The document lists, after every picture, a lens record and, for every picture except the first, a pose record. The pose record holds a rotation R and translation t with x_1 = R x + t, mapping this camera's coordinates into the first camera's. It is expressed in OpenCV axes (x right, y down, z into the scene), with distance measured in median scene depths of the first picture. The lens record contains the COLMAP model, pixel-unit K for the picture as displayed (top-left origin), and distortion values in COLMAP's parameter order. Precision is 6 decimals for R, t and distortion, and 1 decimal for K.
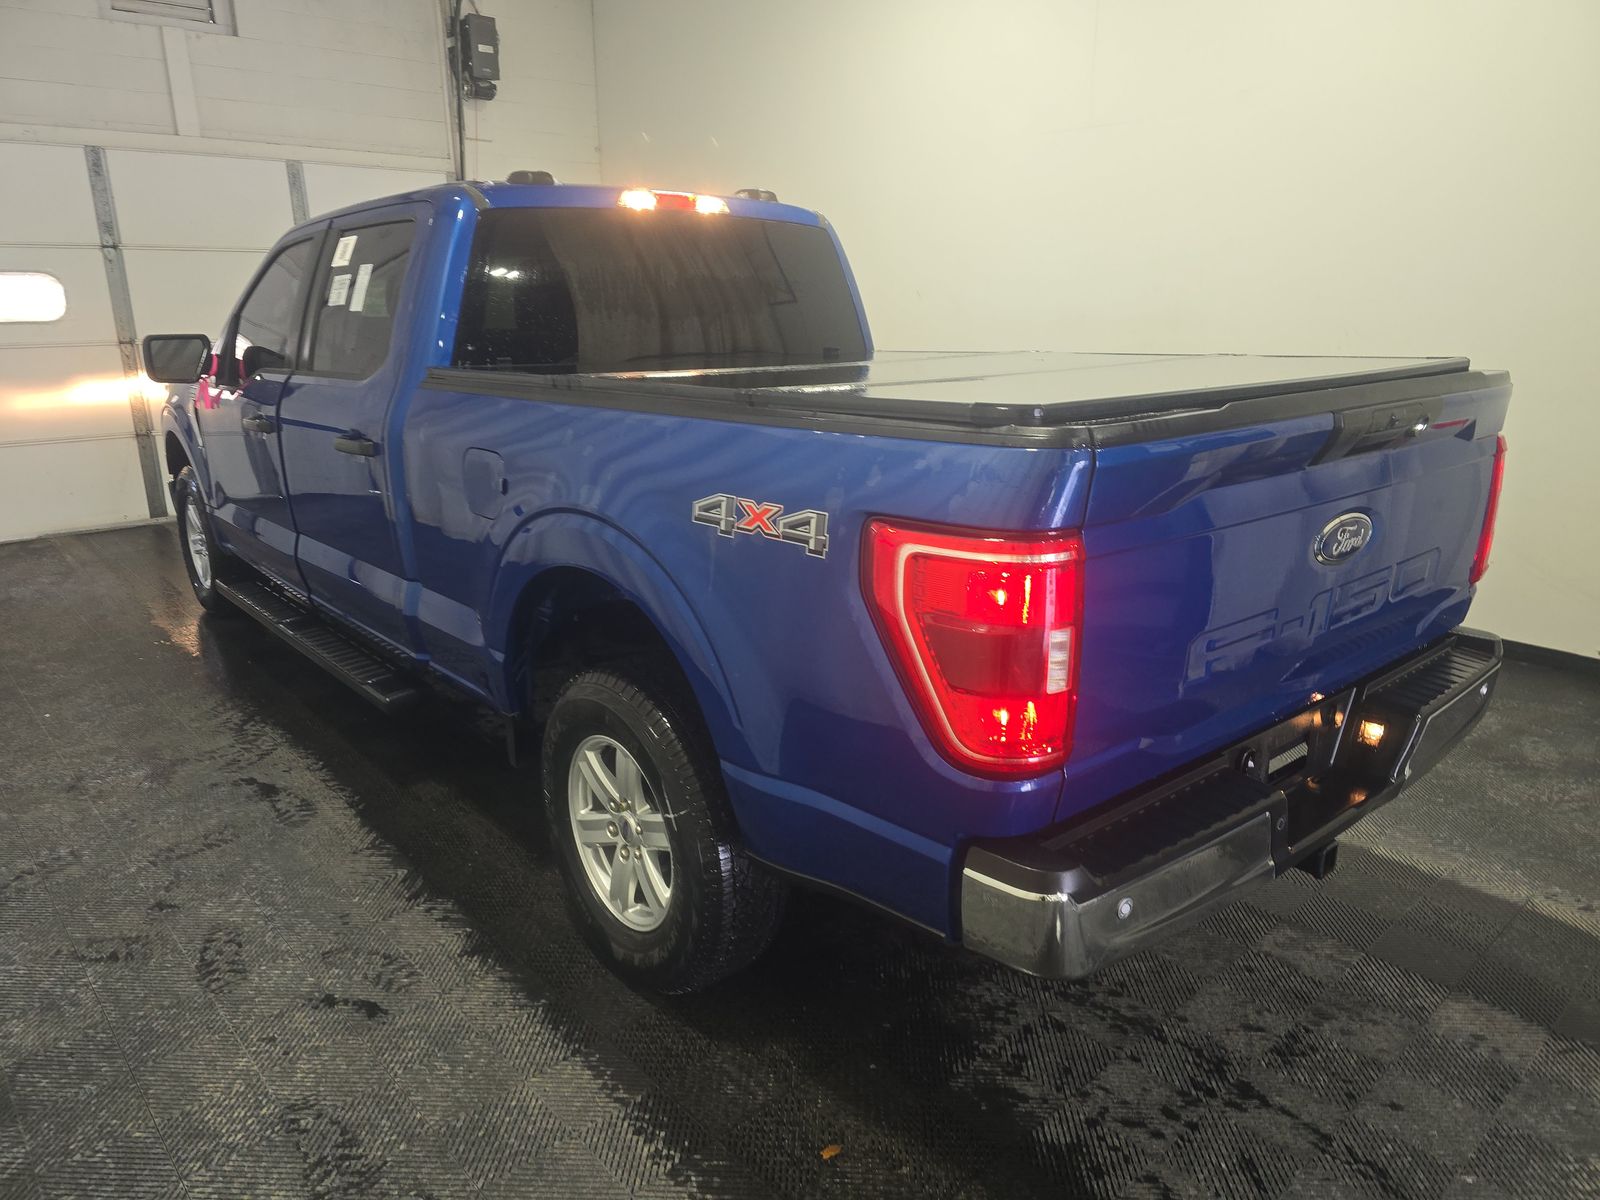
lens RADIAL K [[1079.6, 0, 797.3], [0, 1079.6, 602.4], [0, 0, 1]] dist [0.039848, -0.030671]
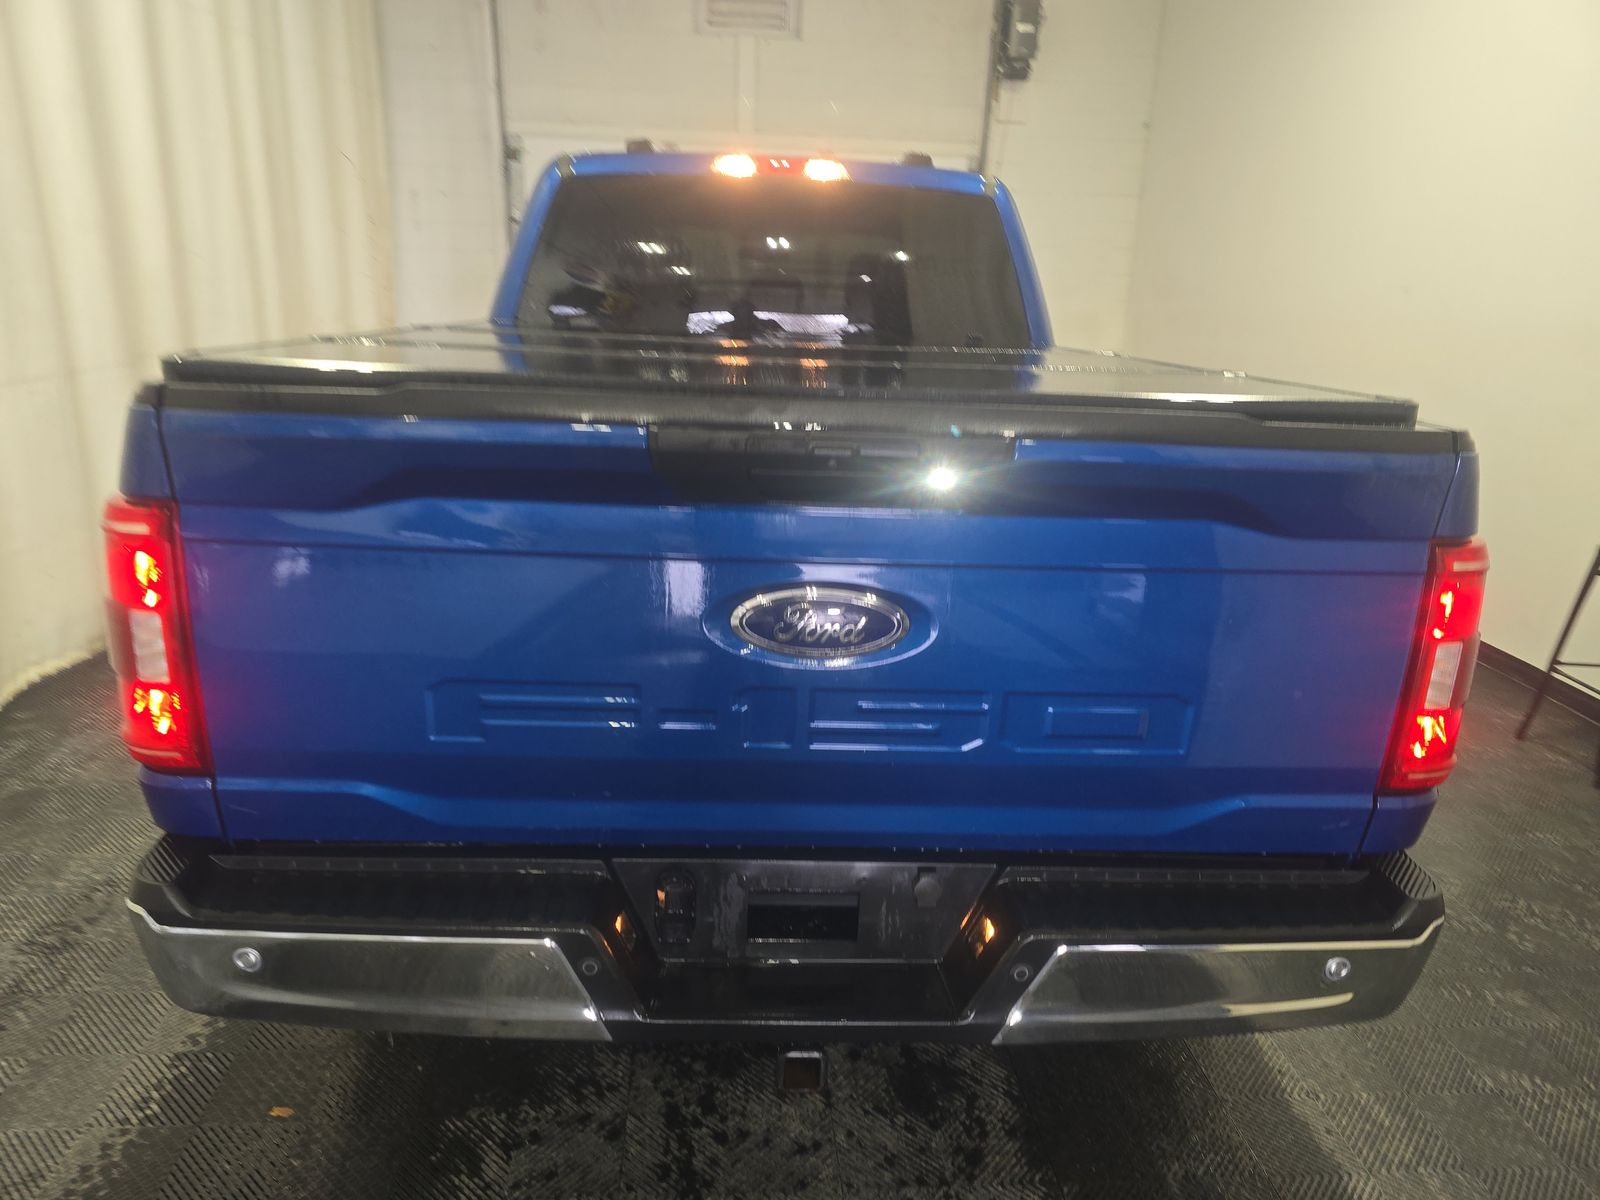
lens RADIAL K [[1079.6, 0, 800.9], [0, 1079.6, 600.2], [0, 0, 1]] dist [0.039848, -0.030671]
pose [[0.788050, 0.208447, -0.579246, 0.518644], [-0.206538, 0.975917, 0.070203, -0.068623], [0.579930, 0.064313, 0.812124, 0.257373]]
